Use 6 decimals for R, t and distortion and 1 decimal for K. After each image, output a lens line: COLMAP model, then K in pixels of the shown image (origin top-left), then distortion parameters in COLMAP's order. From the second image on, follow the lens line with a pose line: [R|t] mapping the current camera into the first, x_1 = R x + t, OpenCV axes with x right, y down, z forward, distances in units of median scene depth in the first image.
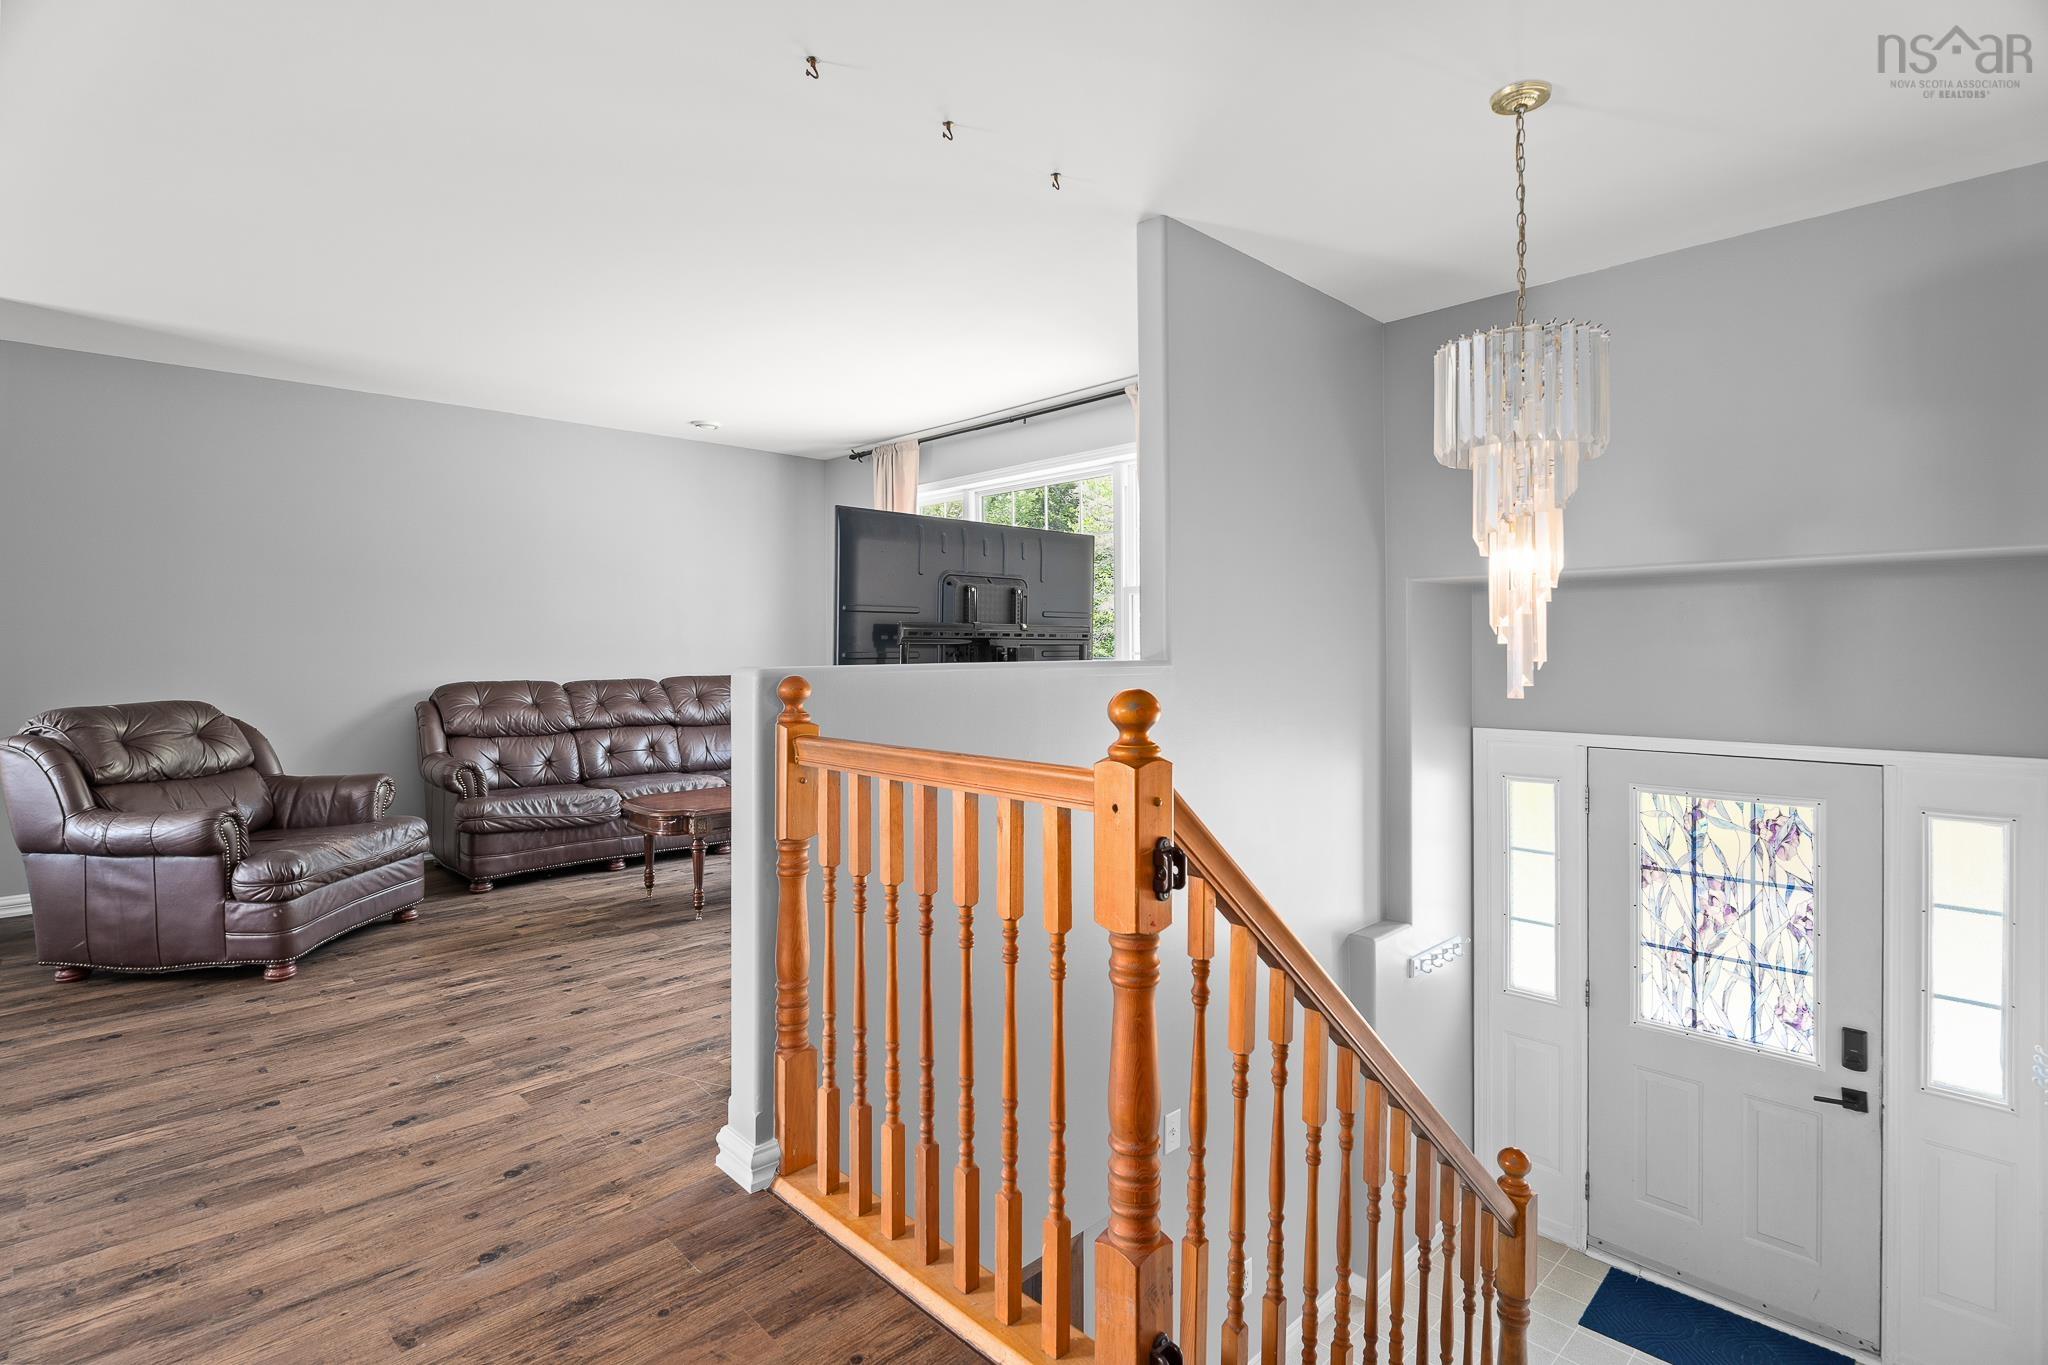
lens RADIAL K [[987.4, 0, 1013.3], [0, 987.4, 647.9], [0, 0, 1]] dist [-0.003300, -0.001895]
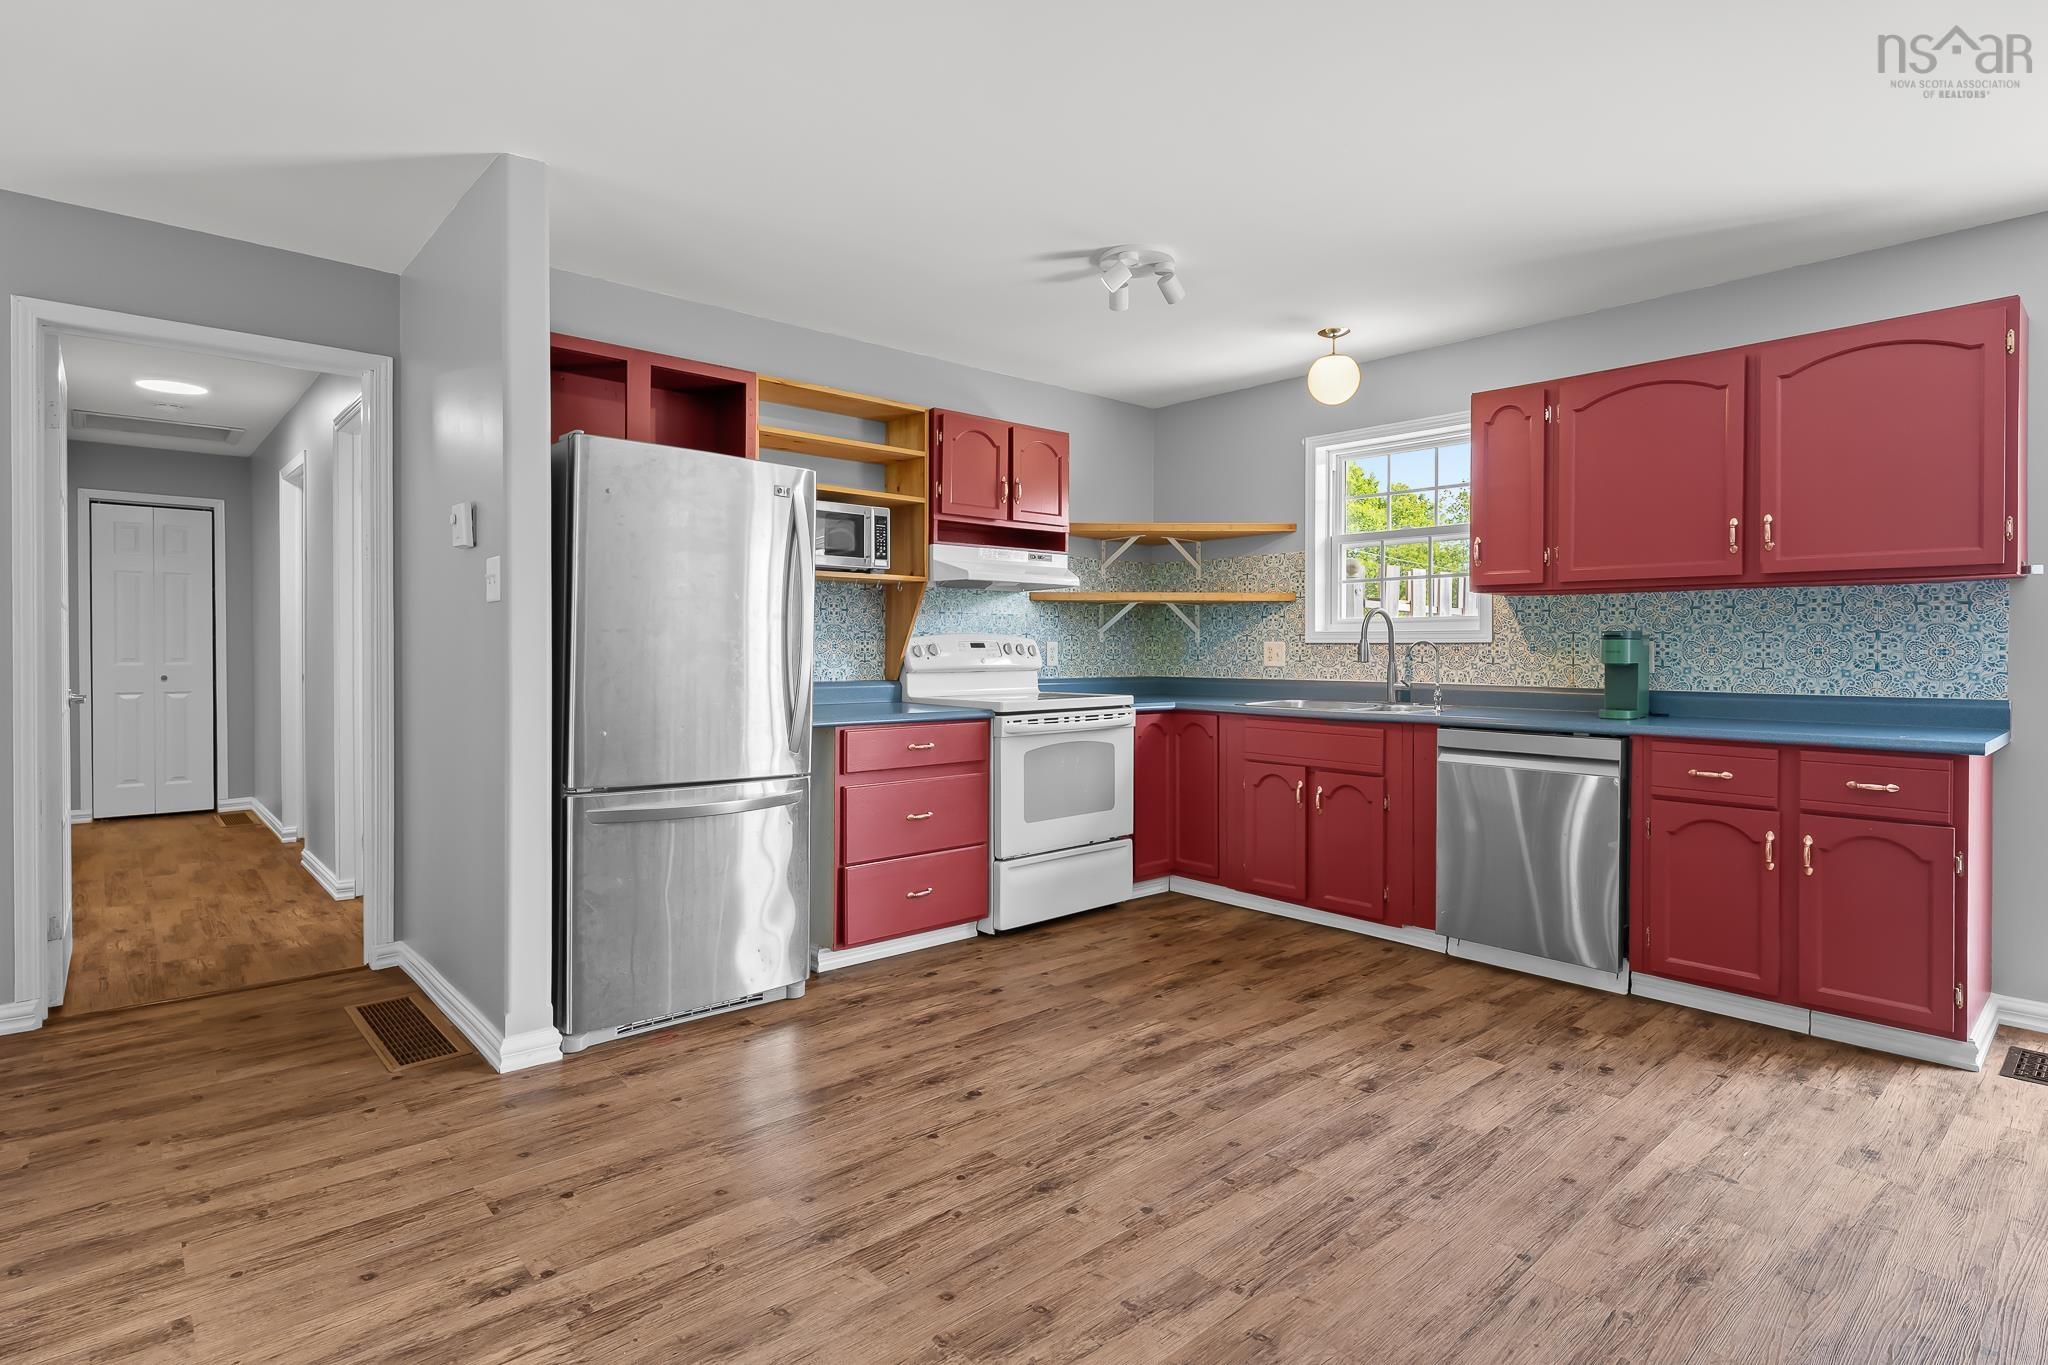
lens RADIAL K [[1022.1, 0, 1020.2], [0, 1022.1, 656.7], [0, 0, 1]] dist [-0.000653, 0.001126]
pose [[-0.999551, 0.001417, 0.029916, -0.678011], [0.001713, 0.999950, 0.009858, 0.004498], [-0.029900, 0.009904, -0.999504, 0.905663]]
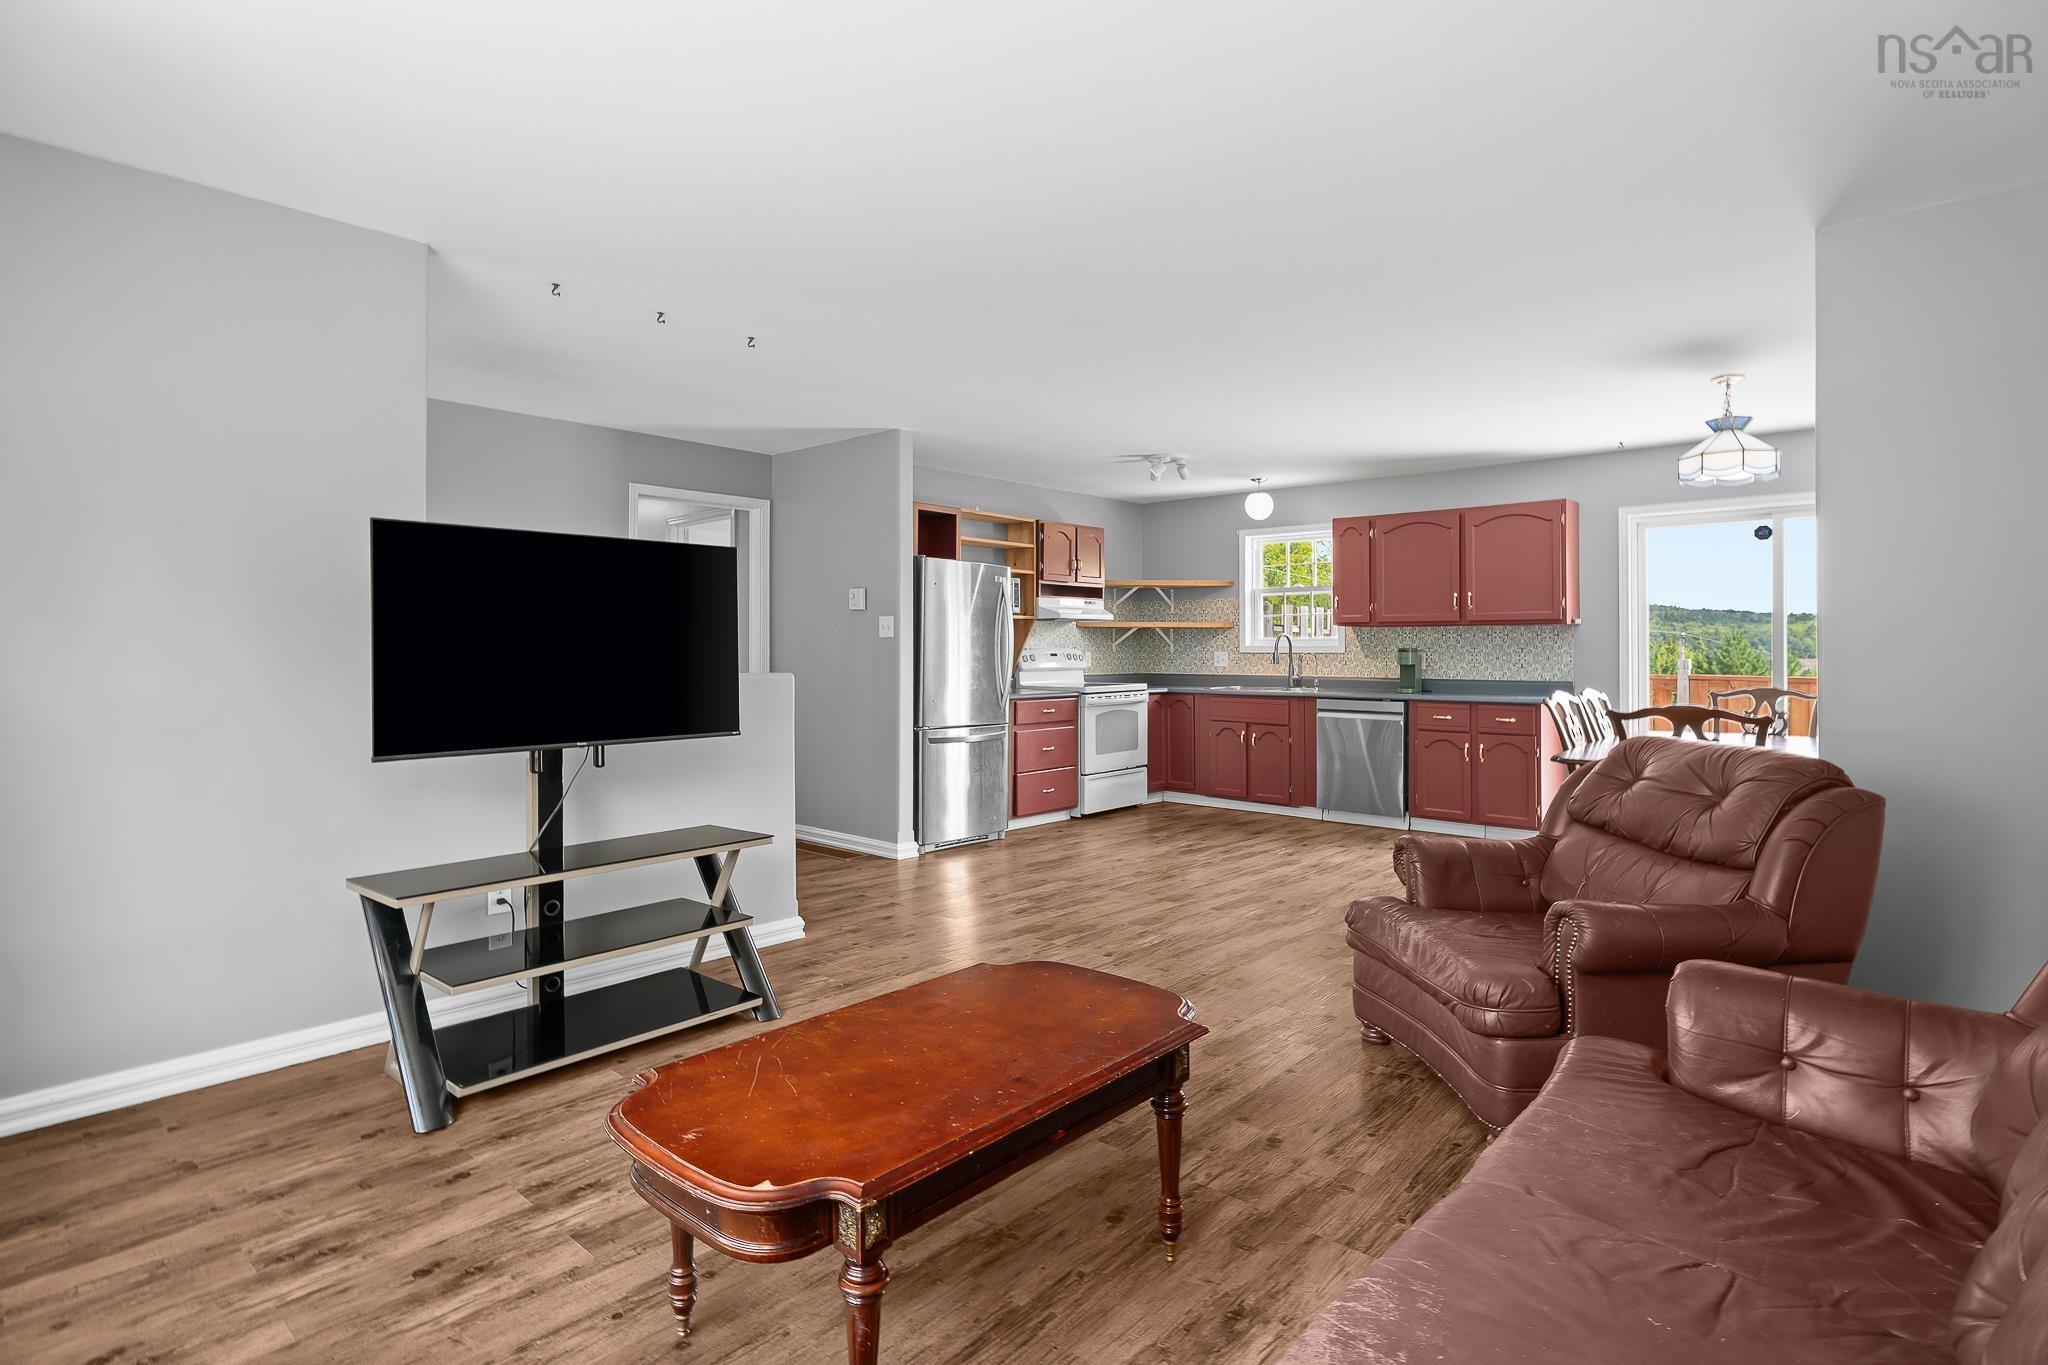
lens RADIAL K [[1028.7, 0, 1018.8], [0, 1028.7, 636.2], [0, 0, 1]] dist [-0.001796, -0.000005]
pose [[-0.996734, 0.003718, -0.080669, -0.332888], [0.004423, 0.999954, -0.008560, -0.018964], [0.080634, -0.008889, -0.996704, 1.801815]]
